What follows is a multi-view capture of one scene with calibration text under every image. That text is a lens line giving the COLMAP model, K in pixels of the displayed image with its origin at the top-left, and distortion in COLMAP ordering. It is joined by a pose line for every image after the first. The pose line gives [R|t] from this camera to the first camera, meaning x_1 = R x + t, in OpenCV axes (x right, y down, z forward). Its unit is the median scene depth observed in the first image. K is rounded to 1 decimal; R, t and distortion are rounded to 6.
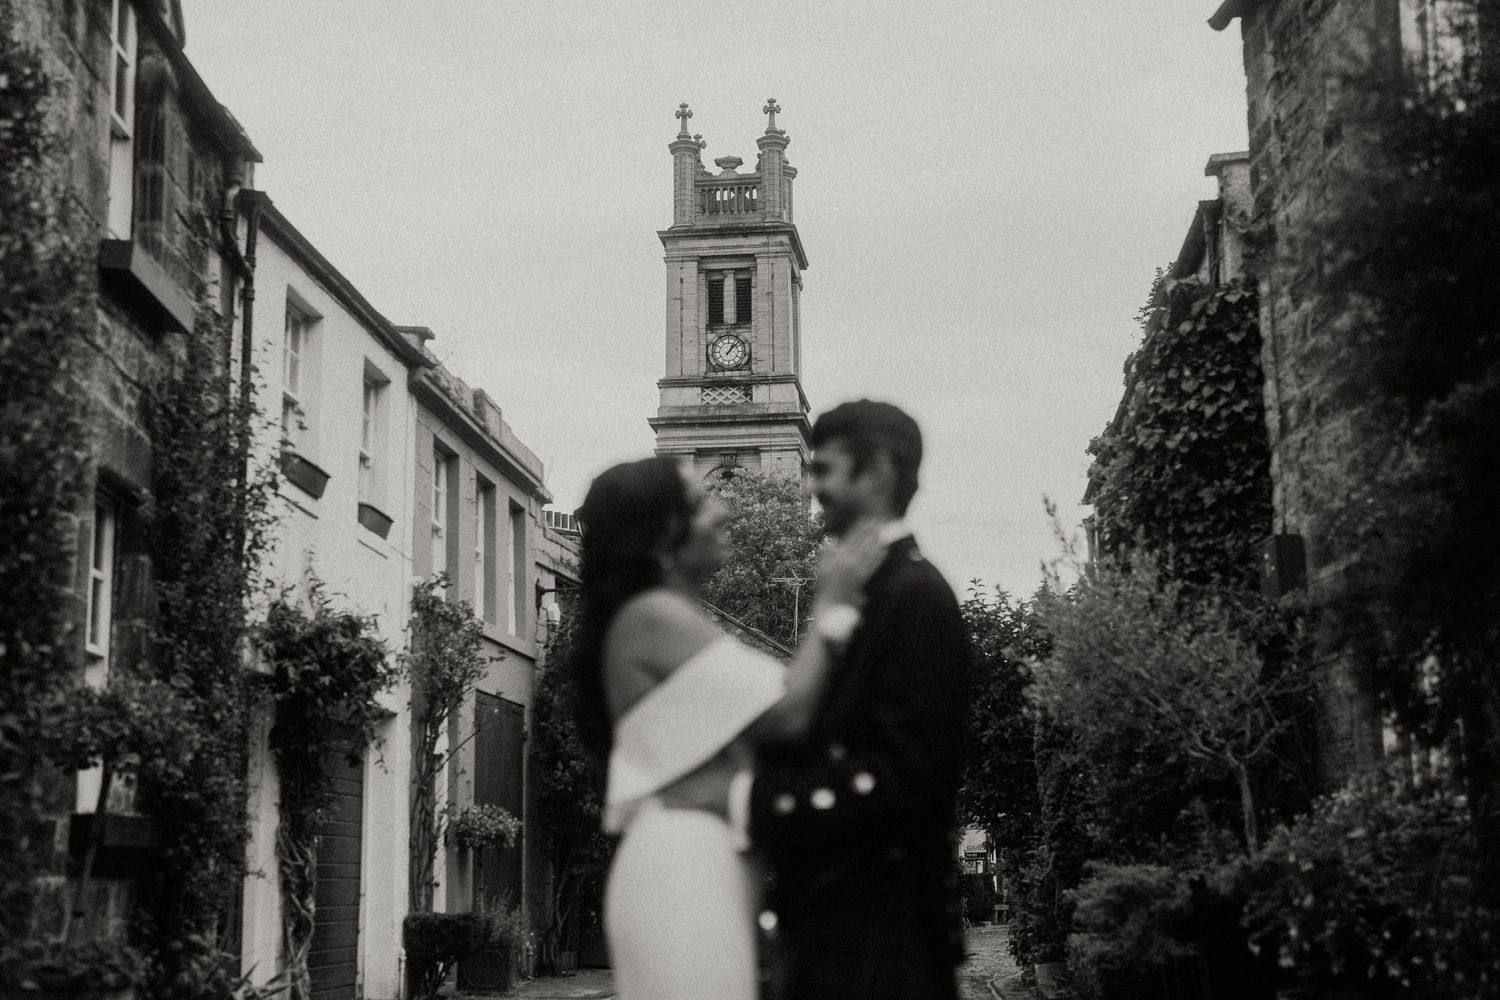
lens RADIAL K [[2108.3, 0, 750.0], [0, 2108.3, 500.0], [0, 0, 1]] dist [-0.107358, 0.937159]
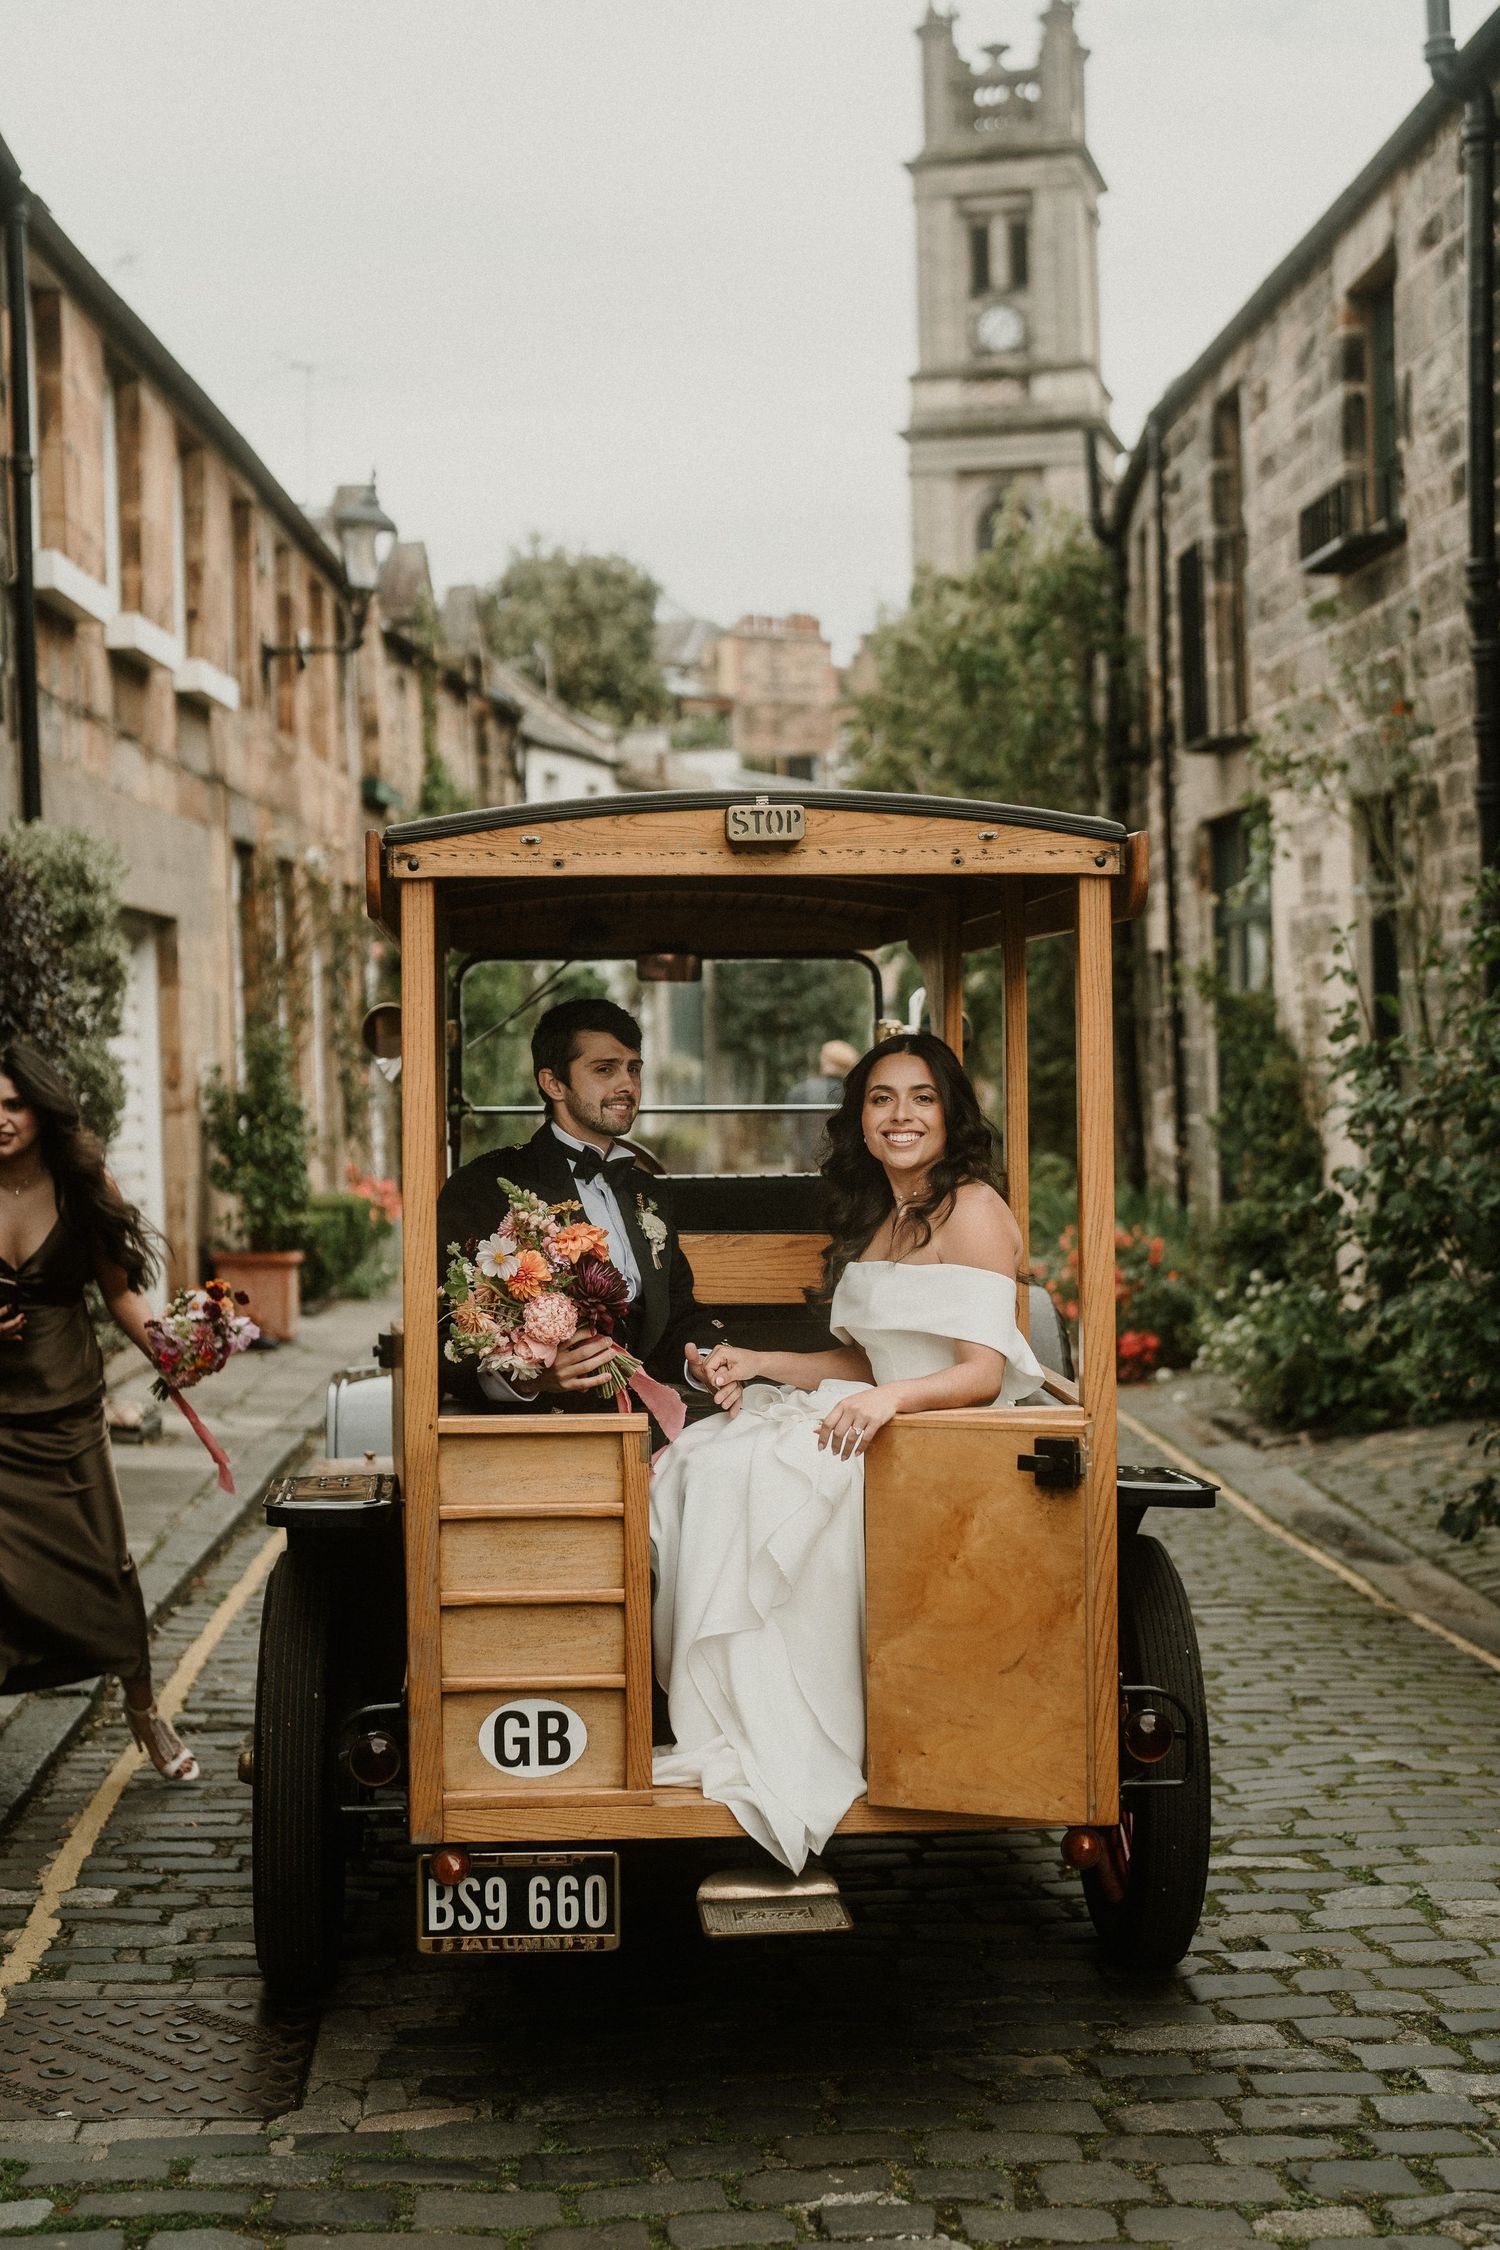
lens RADIAL K [[3116.0, 0, 737.2], [0, 3116.0, 1178.1], [0, 0, 1]] dist [-0.135296, 0.871833]
pose [[0.993602, -0.015203, -0.111907, 0.166408], [0.039671, 0.974735, 0.219813, -0.262291], [0.105738, -0.222846, 0.969102, -1.174764]]
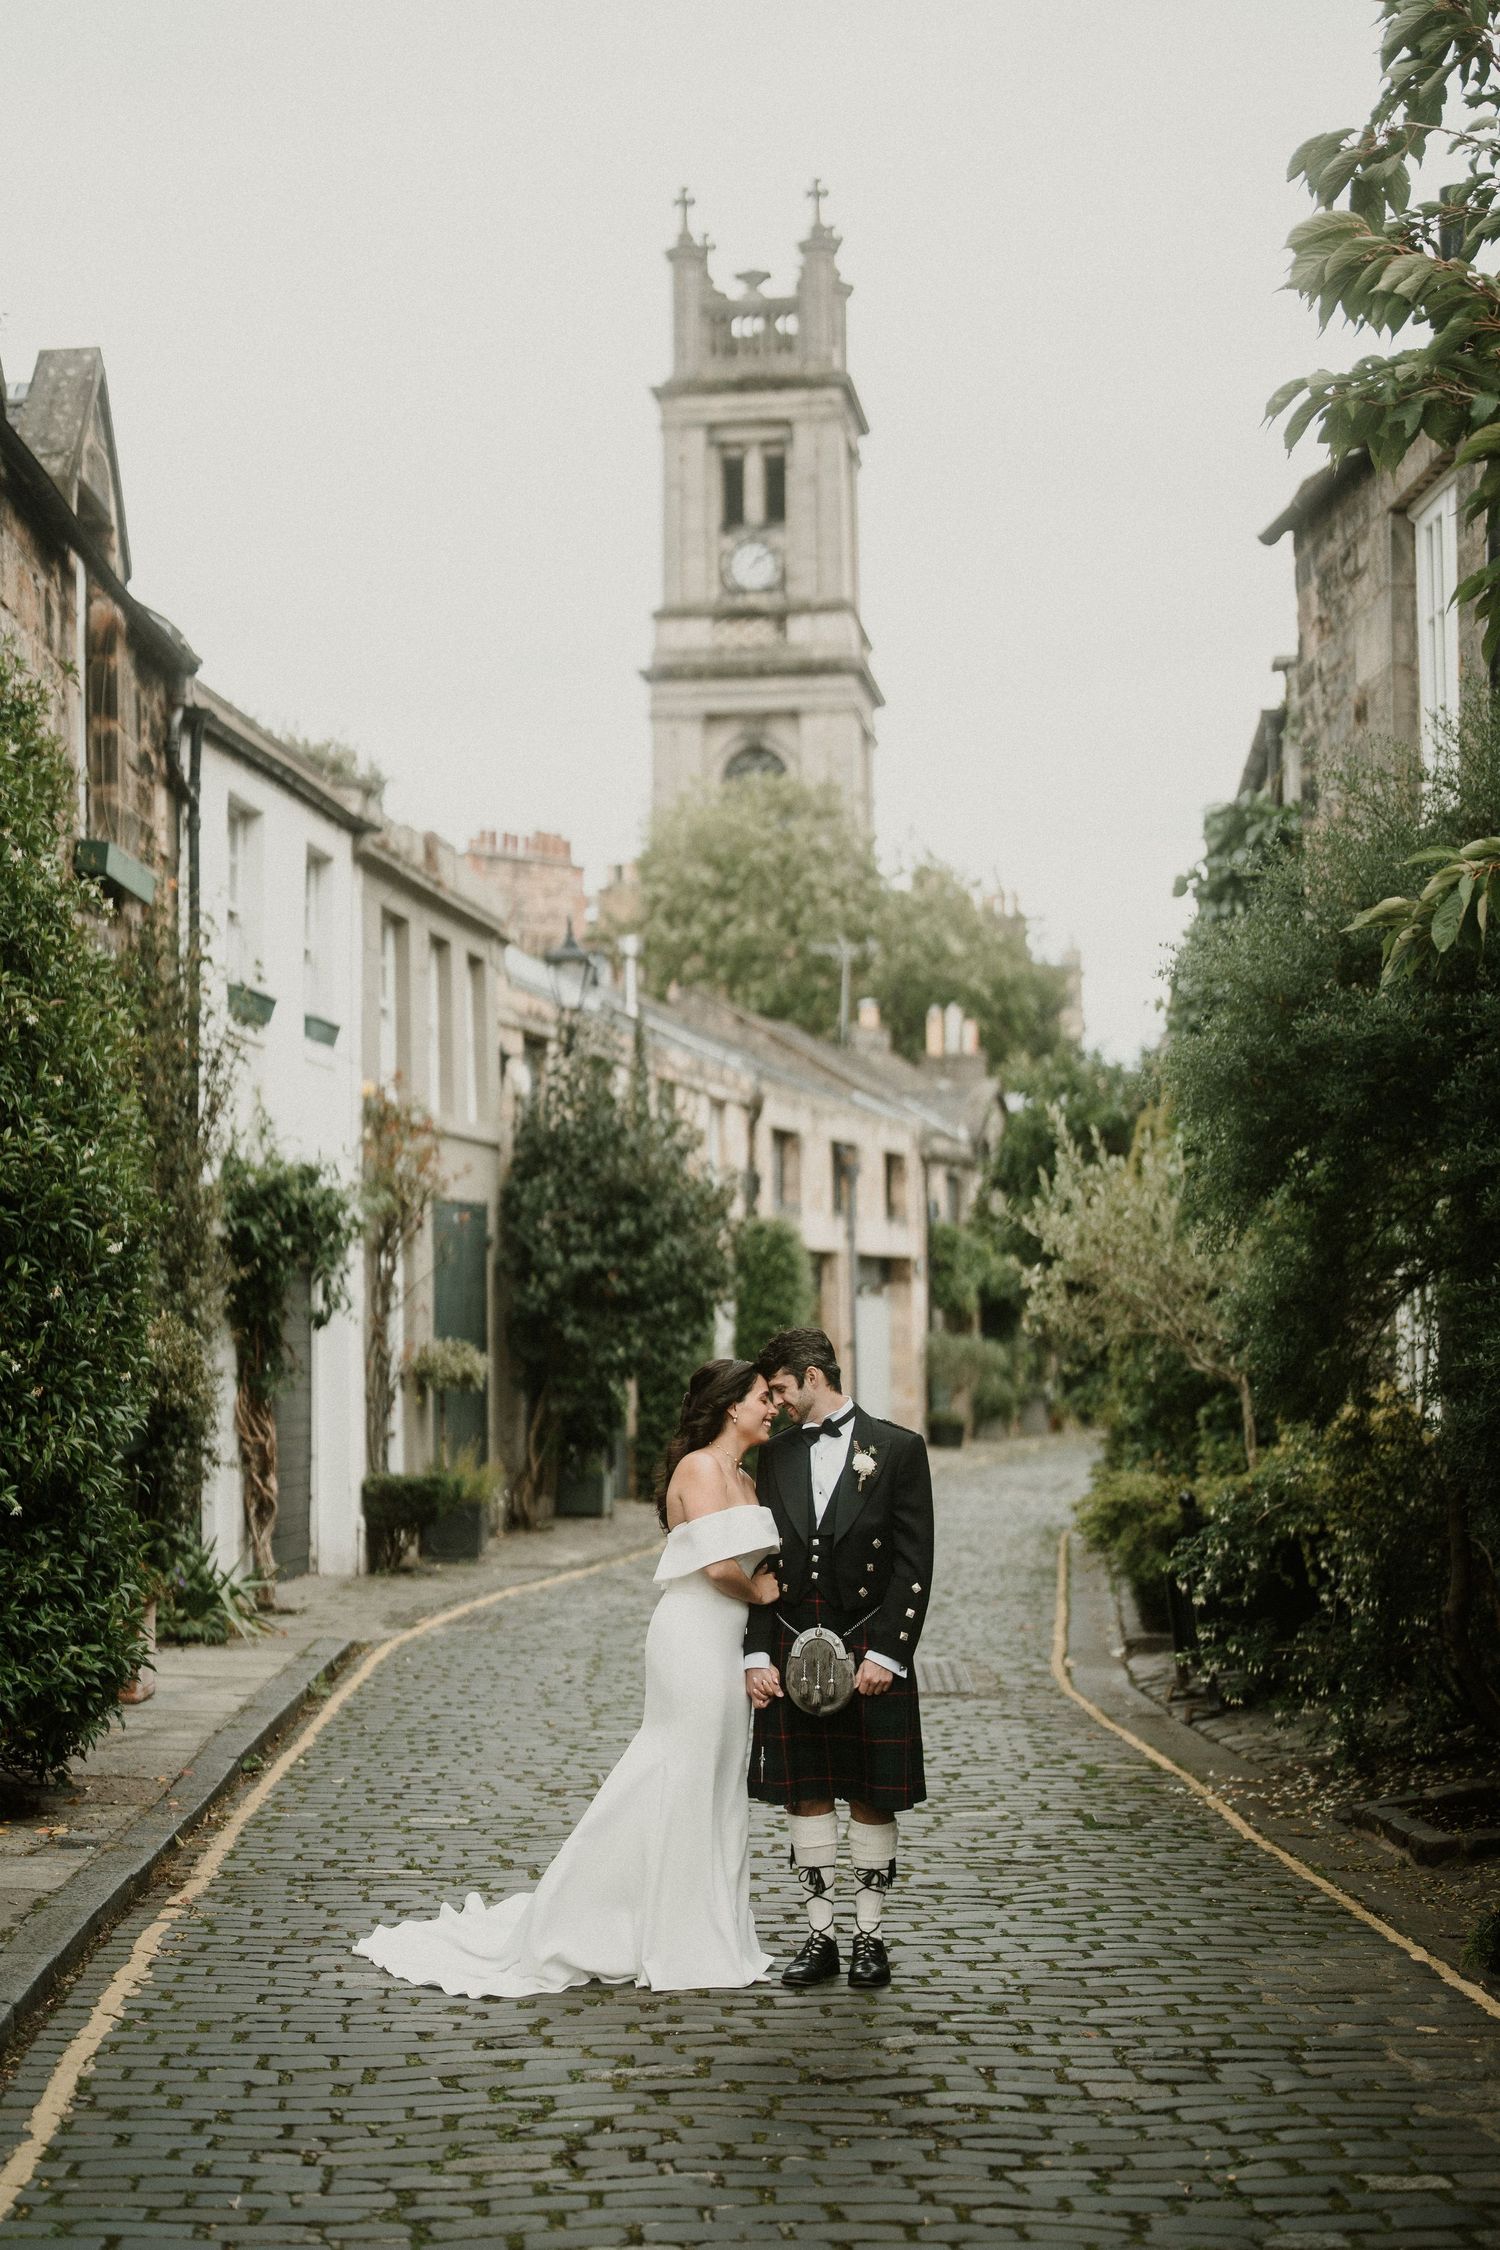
lens RADIAL K [[3162.5, 0, 753.9], [0, 3162.5, 1157.6], [0, 0, 1]] dist [-0.107358, 0.937159]
pose [[0.999933, -0.002369, -0.011296, 0.011588], [0.003758, 0.992202, 0.124587, -0.092835], [0.010913, -0.124621, 0.992144, -0.265058]]
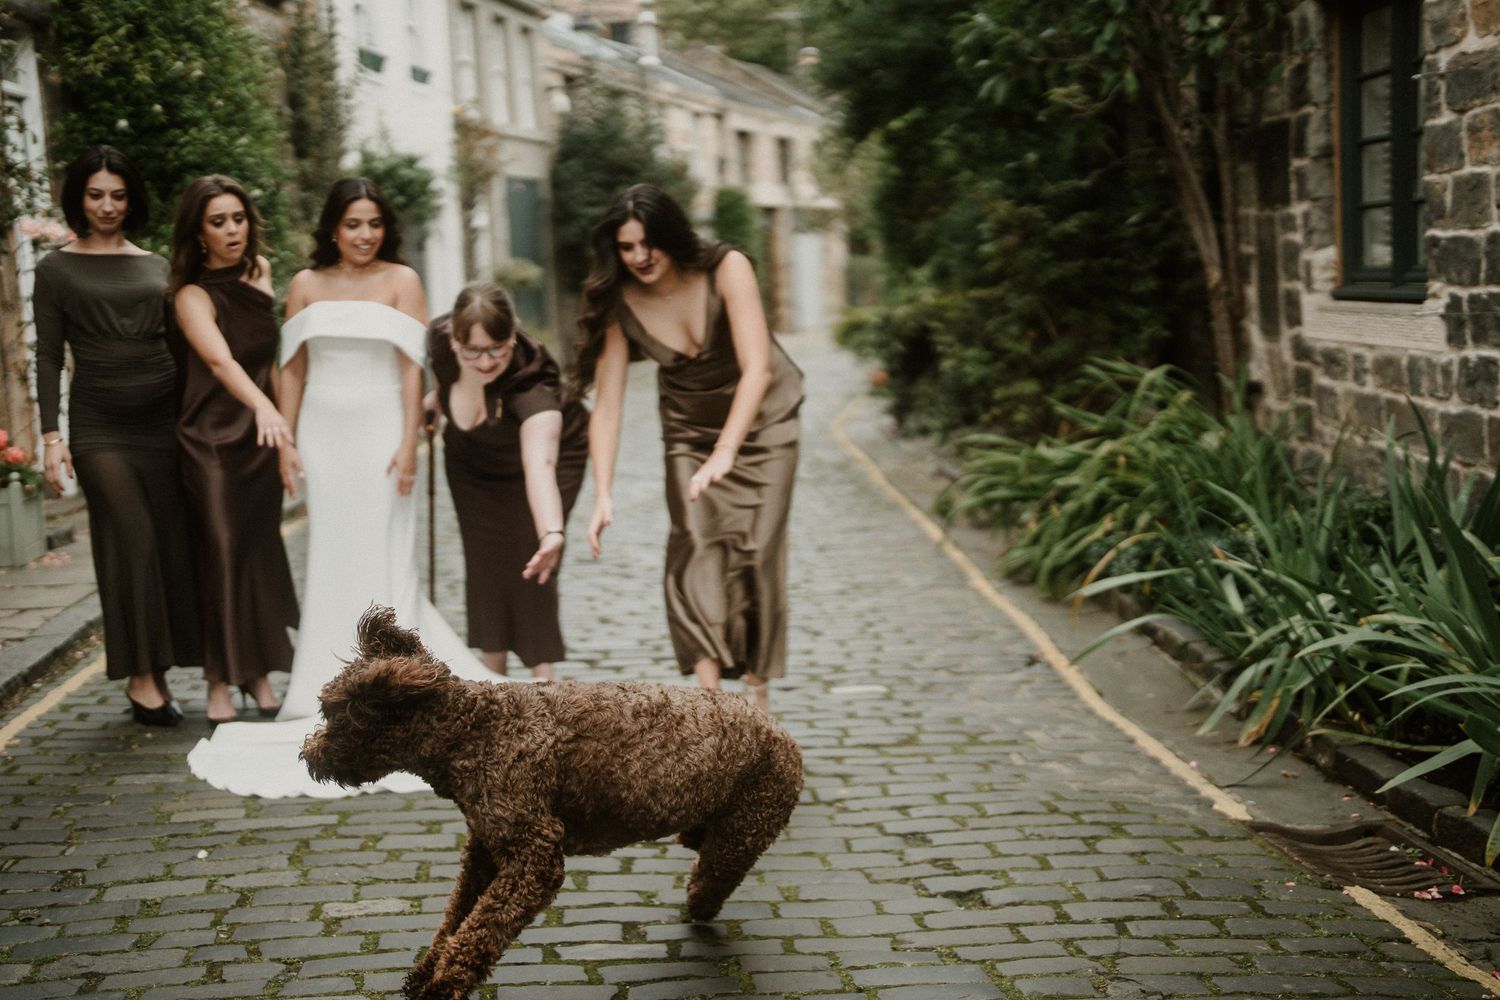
lens RADIAL K [[2012.6, 0, 798.5], [0, 2012.6, 540.4], [0, 0, 1]] dist [-0.030574, 0.166189]
pose [[0.999339, -0.035859, -0.005964, 0.074583], [0.035948, 0.950451, 0.308790, -0.097766], [-0.005404, -0.308800, 0.951112, -0.395633]]
